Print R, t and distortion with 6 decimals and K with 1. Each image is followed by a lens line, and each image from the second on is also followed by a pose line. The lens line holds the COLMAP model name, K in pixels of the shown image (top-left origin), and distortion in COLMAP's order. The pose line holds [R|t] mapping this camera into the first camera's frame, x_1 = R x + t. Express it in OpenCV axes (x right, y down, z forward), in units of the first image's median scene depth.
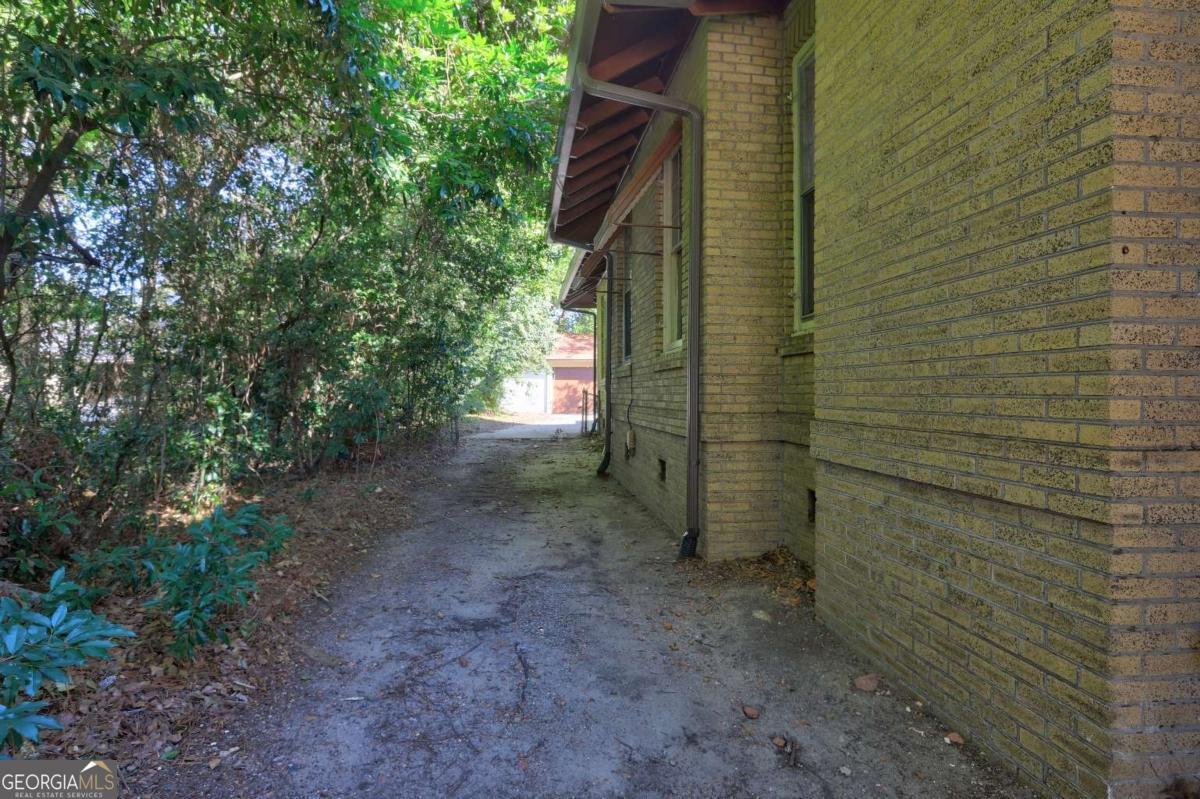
lens RADIAL K [[622.1, 0, 600.0], [0, 622.1, 399.5], [0, 0, 1]] dist [0.000030, -0.000028]
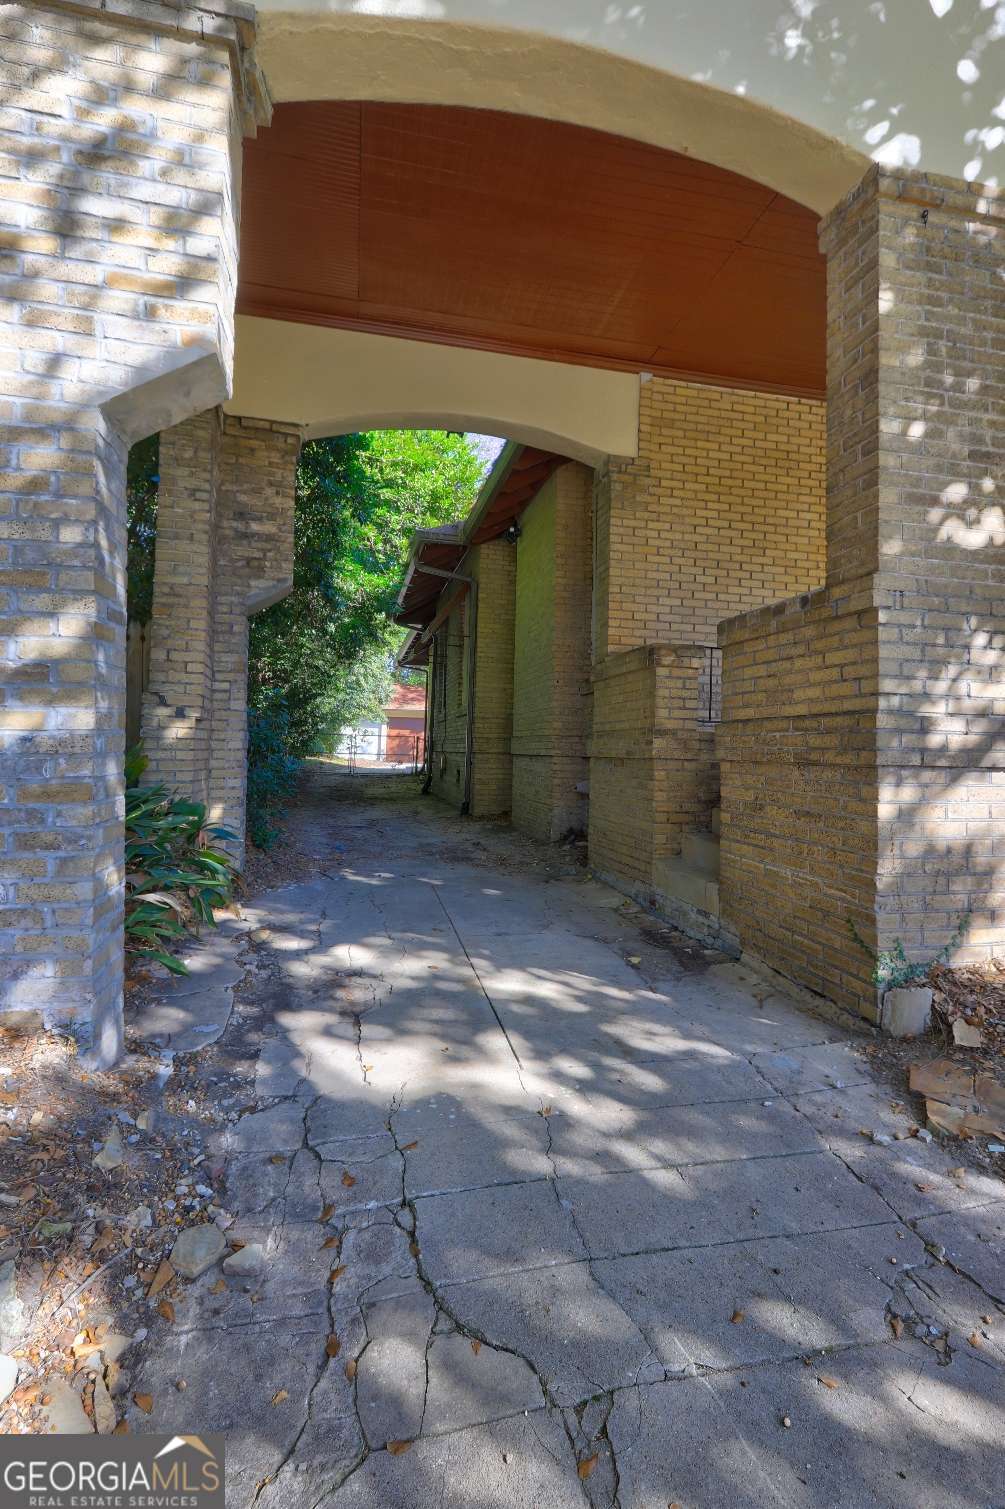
lens RADIAL K [[661.6, 0, 499.6], [0, 661.6, 728.8], [0, 0, 1]] dist [-0.000796, 0.000036]
pose [[0.994876, 0.030362, 0.096438, 0.017067], [-0.026488, 0.998800, -0.041192, 0.027262], [-0.097573, 0.038426, 0.994486, -0.370377]]
